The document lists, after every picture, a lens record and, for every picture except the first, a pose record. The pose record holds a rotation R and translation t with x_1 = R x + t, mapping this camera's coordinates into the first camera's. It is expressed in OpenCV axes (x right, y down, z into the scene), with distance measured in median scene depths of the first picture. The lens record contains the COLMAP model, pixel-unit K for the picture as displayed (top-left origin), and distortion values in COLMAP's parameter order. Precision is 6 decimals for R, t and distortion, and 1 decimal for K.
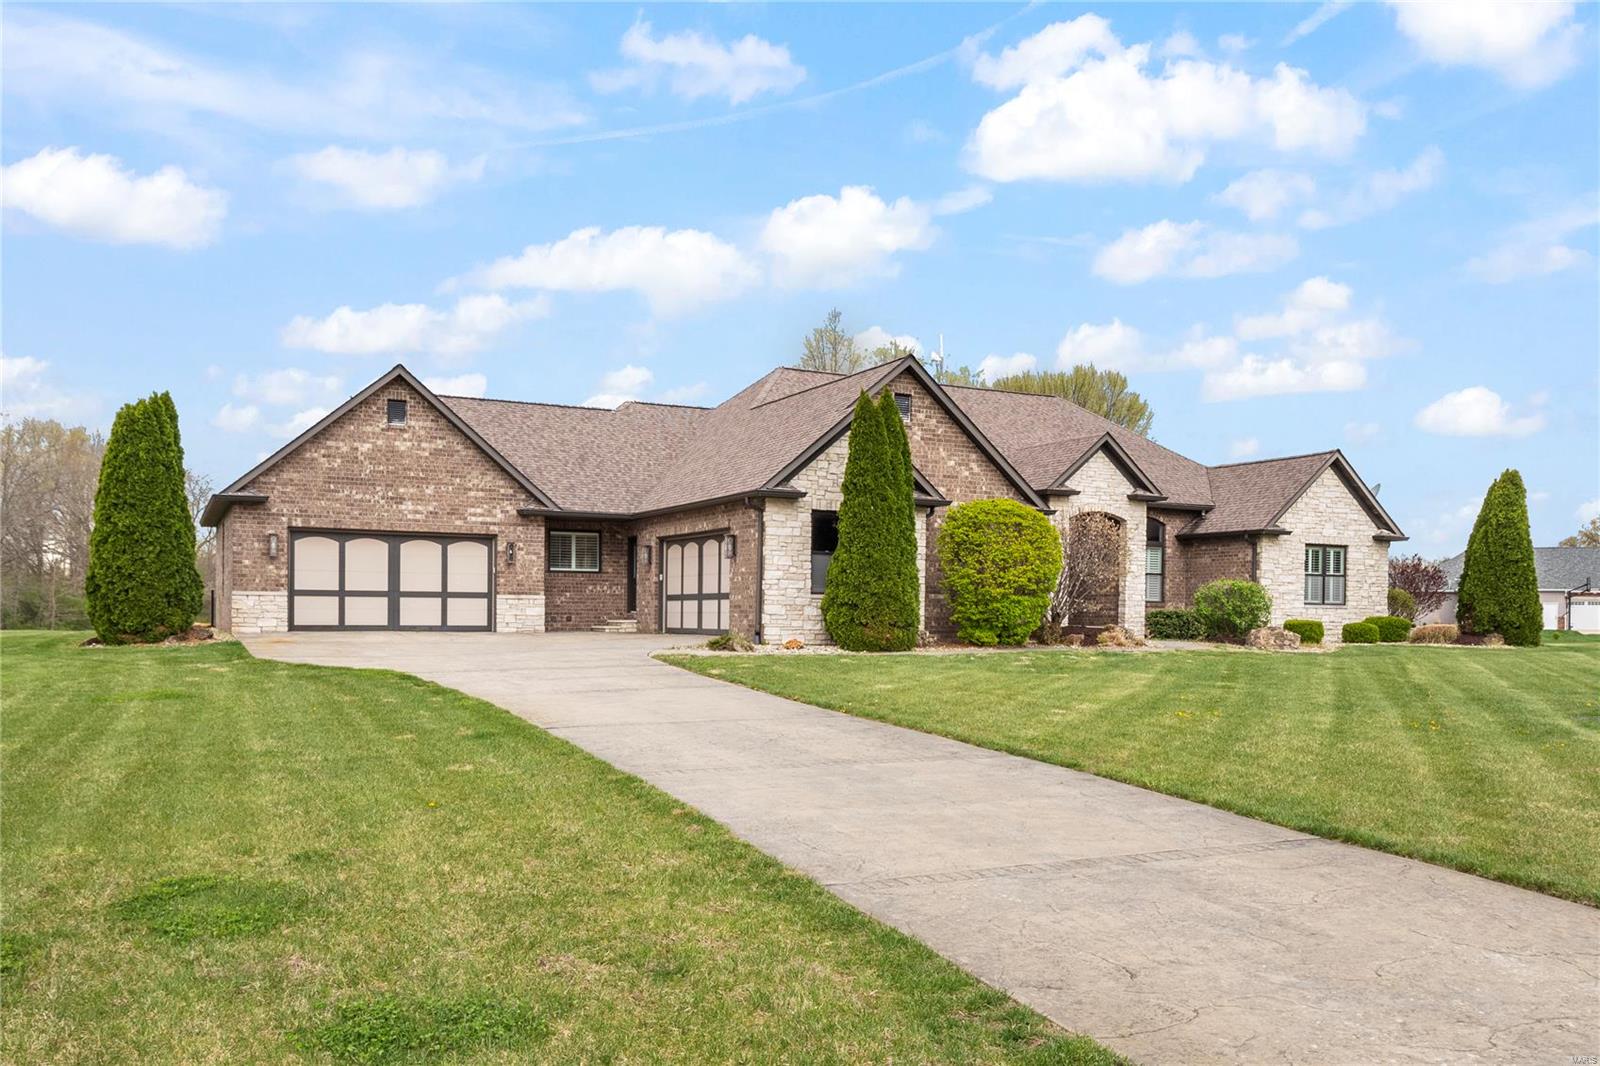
lens RADIAL K [[1287.5, 0, 806.2], [0, 1287.5, 634.1], [0, 0, 1]] dist [-0.005250, 0.002066]
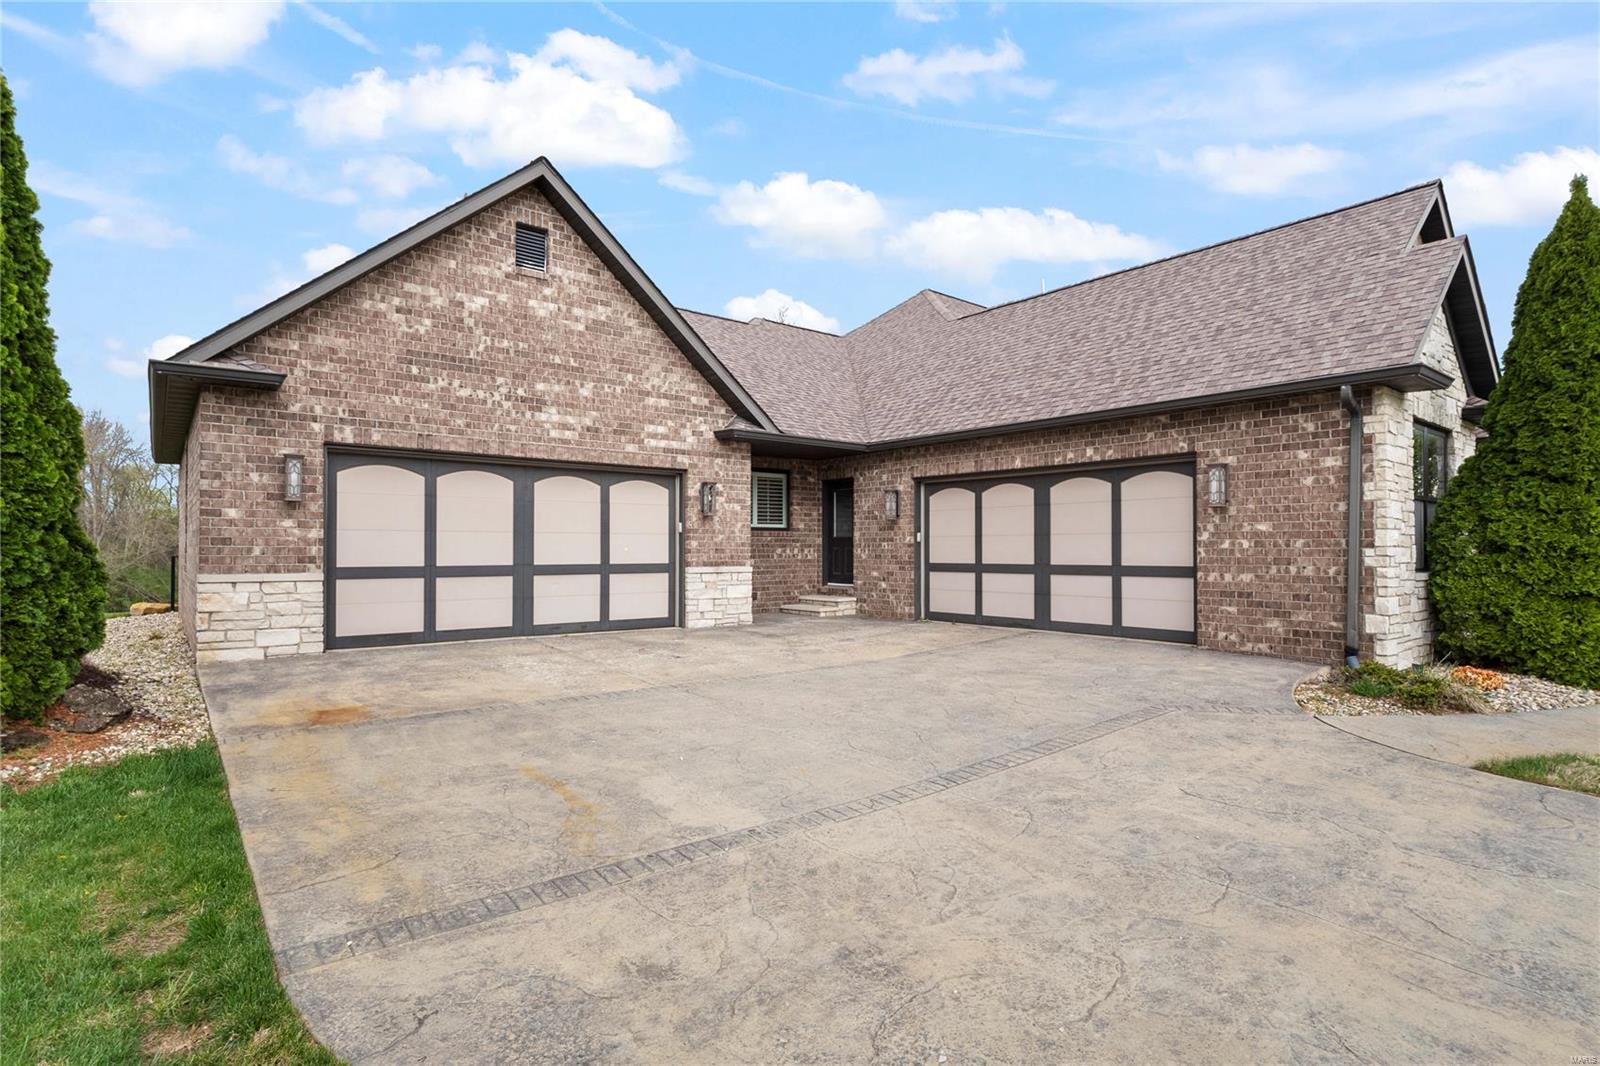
lens RADIAL K [[802.7, 0, 798.7], [0, 802.7, 543.6], [0, 0, 1]] dist [-0.007201, -0.001095]
pose [[0.976942, -0.006497, 0.213404, -0.275915], [0.011455, 0.999692, -0.022001, -0.033530], [-0.213196, 0.023938, 0.976716, 0.626837]]
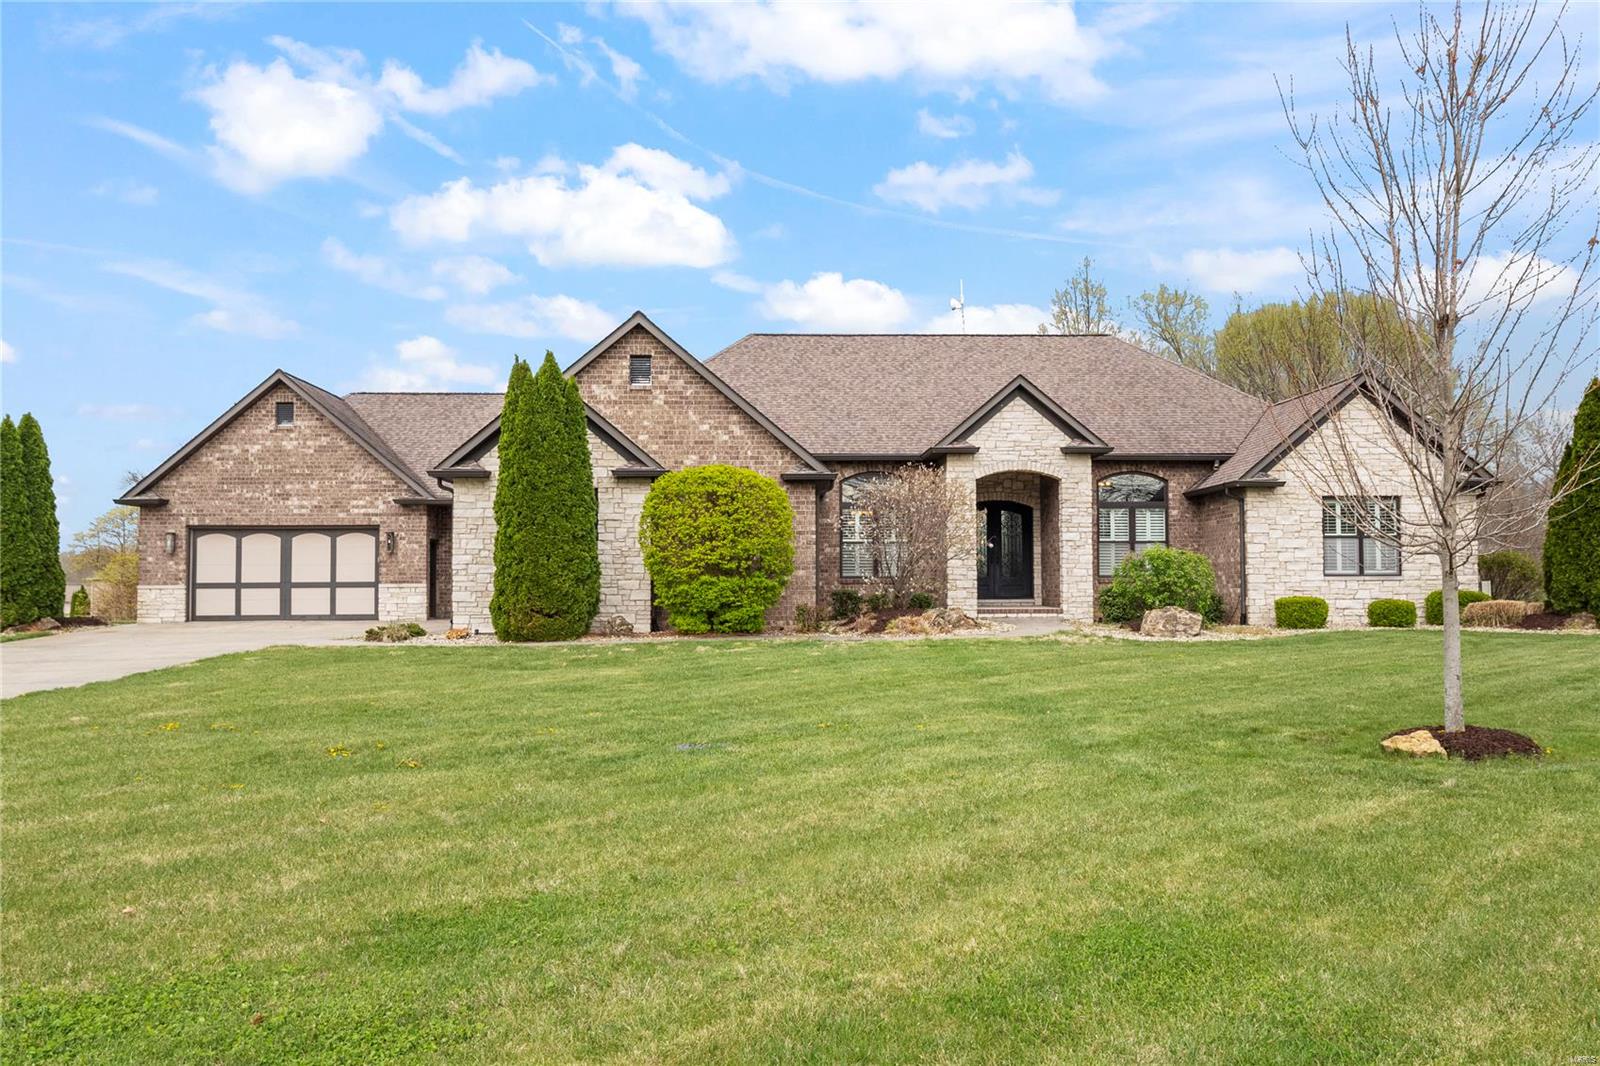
lens RADIAL K [[1316.0, 0, 798.4], [0, 1316.0, 550.4], [0, 0, 1]] dist [0.004612, 0.000190]
pose [[0.908691, -0.028352, -0.416505, 0.509060], [0.008089, 0.998700, -0.050335, -0.001927], [0.417390, 0.042370, 0.907739, 0.193527]]
